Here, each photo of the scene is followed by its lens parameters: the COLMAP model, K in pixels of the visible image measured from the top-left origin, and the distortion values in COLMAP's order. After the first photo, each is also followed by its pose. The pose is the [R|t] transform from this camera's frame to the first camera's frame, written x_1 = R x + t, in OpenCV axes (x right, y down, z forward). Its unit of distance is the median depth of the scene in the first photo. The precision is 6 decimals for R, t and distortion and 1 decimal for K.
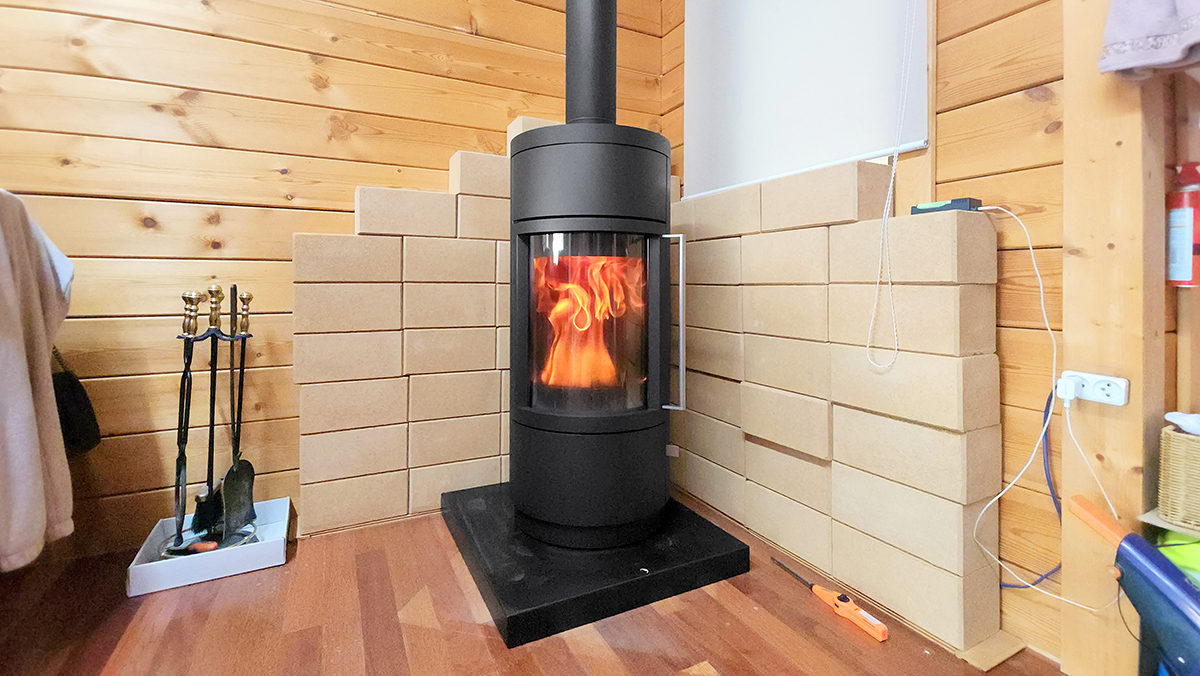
lens RADIAL K [[497.1, 0, 566.6], [0, 497.1, 215.0], [0, 0, 1]] dist [-0.001742, -0.000043]
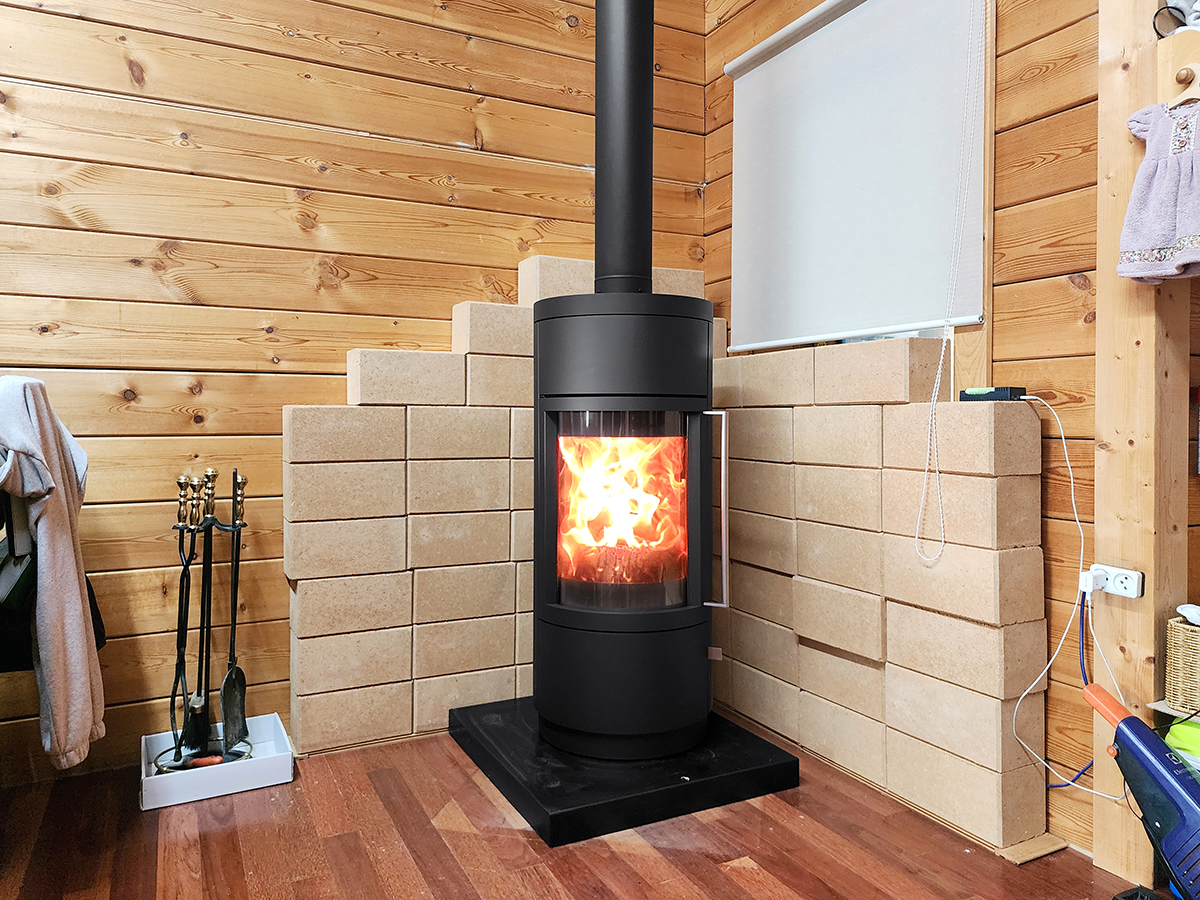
lens RADIAL K [[783.4, 0, 574.6], [0, 783.4, 268.5], [0, 0, 1]] dist [0.009303, -0.002890]
pose [[0.999881, 0.003961, 0.014943, -0.069616], [-0.003156, 0.998561, -0.053531, -0.149231], [-0.015133, 0.053478, 0.998454, -0.462562]]
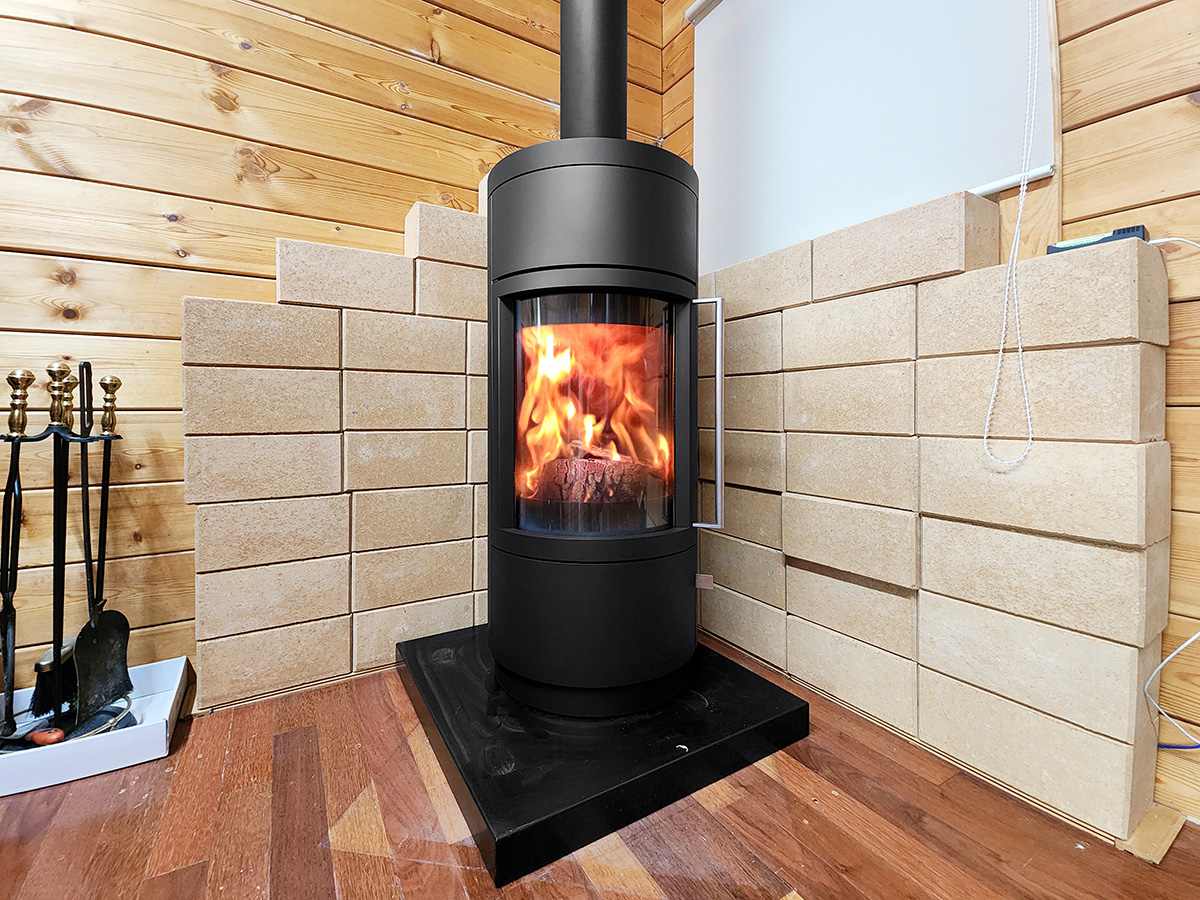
lens RADIAL K [[512.7, 0, 565.7], [0, 512.7, 361.8], [0, 0, 1]] dist [-0.002535, -0.000774]
pose [[0.998045, 0.000697, 0.062493, -0.049870], [-0.003499, 0.998992, 0.044749, 0.105951], [-0.062399, -0.044880, 0.997042, 0.251597]]
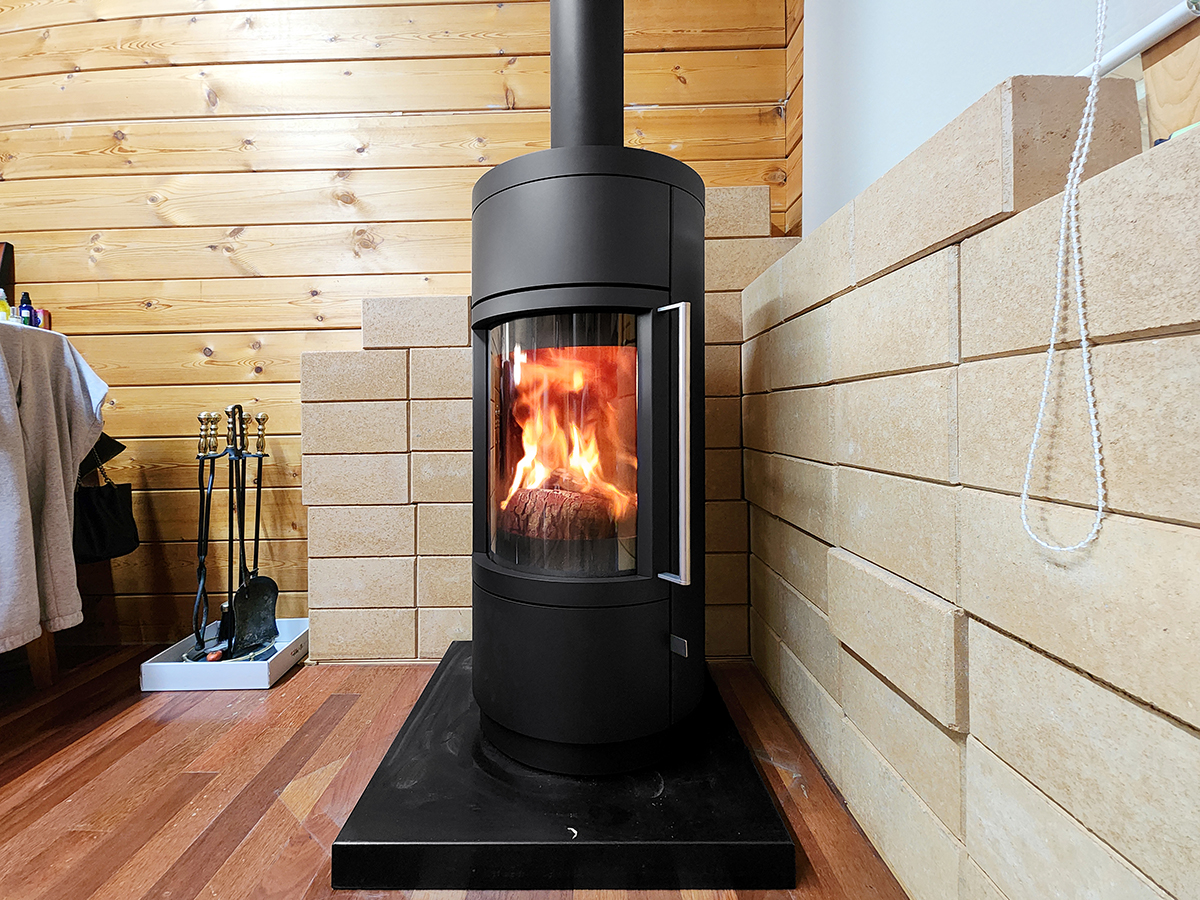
lens RADIAL K [[500.9, 0, 567.5], [0, 500.9, 367.7], [0, 0, 1]] dist [-0.000820, -0.000235]
pose [[0.890070, -0.064166, -0.451285, 0.396567], [0.083809, 0.996201, 0.023652, 0.096881], [0.448053, -0.058874, 0.892066, 0.393272]]
